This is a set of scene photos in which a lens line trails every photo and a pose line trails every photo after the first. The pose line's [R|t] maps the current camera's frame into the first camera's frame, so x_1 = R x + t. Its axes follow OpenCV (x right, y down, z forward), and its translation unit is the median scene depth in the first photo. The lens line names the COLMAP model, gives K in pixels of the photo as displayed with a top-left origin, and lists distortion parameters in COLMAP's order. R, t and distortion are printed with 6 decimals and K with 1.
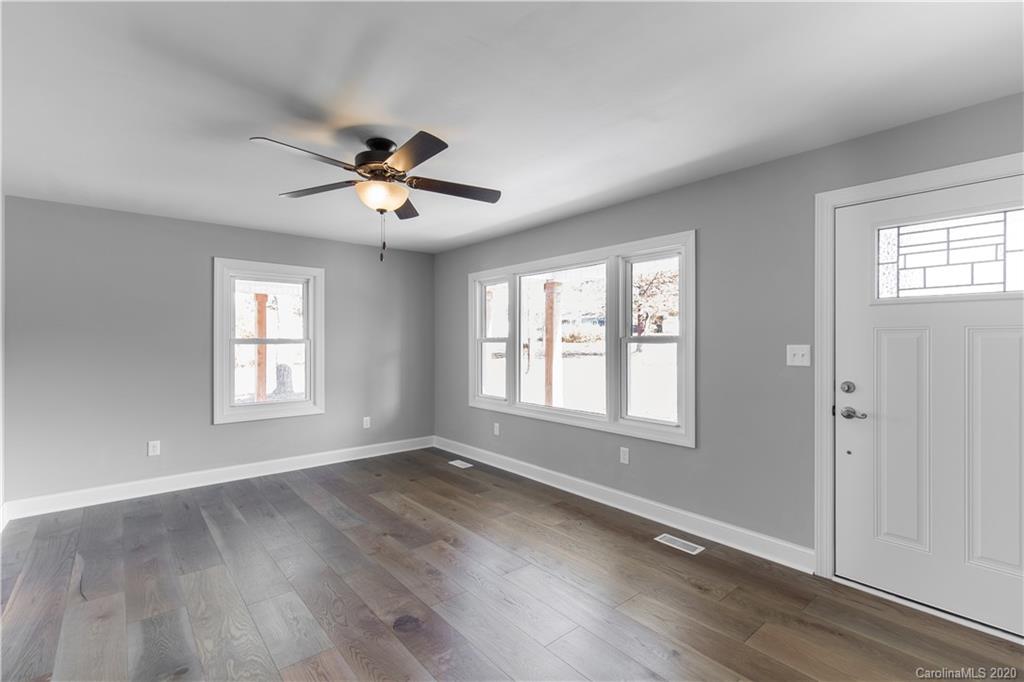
lens RADIAL K [[466.3, 0, 518.9], [0, 466.3, 339.7], [0, 0, 1]] dist [-0.015478, 0.000112]
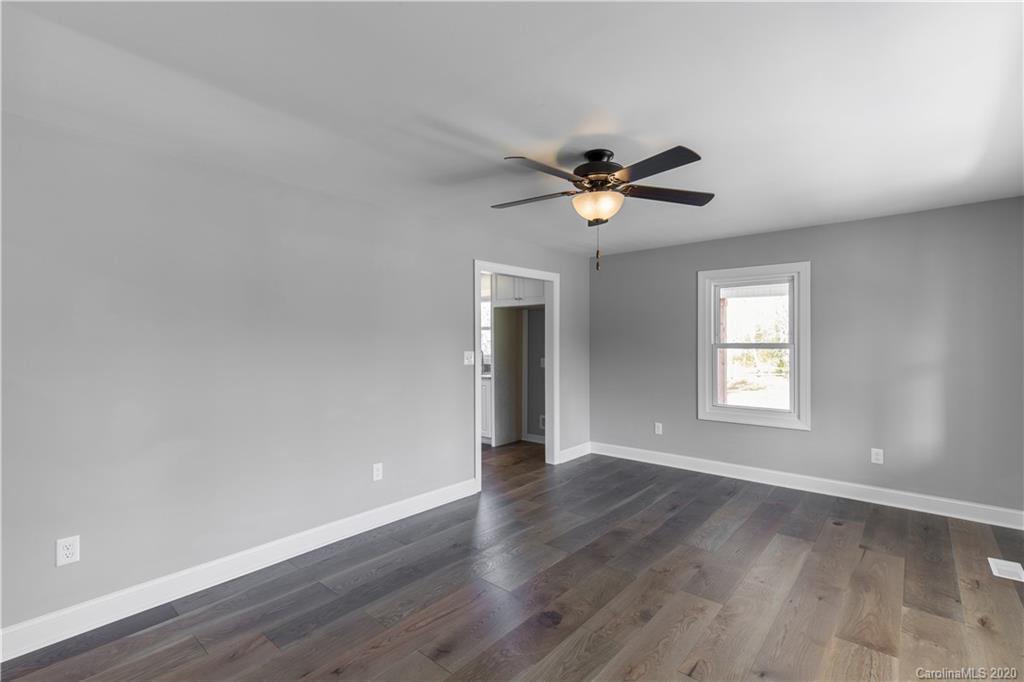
lens RADIAL K [[466.3, 0, 514.7], [0, 466.3, 341.0], [0, 0, 1]] dist [-0.015478, 0.000112]
pose [[0.133312, 0.003831, -0.991067, 0.399305], [-0.002601, 0.999990, 0.003516, -0.009526], [0.991071, 0.002109, 0.133321, 0.397367]]
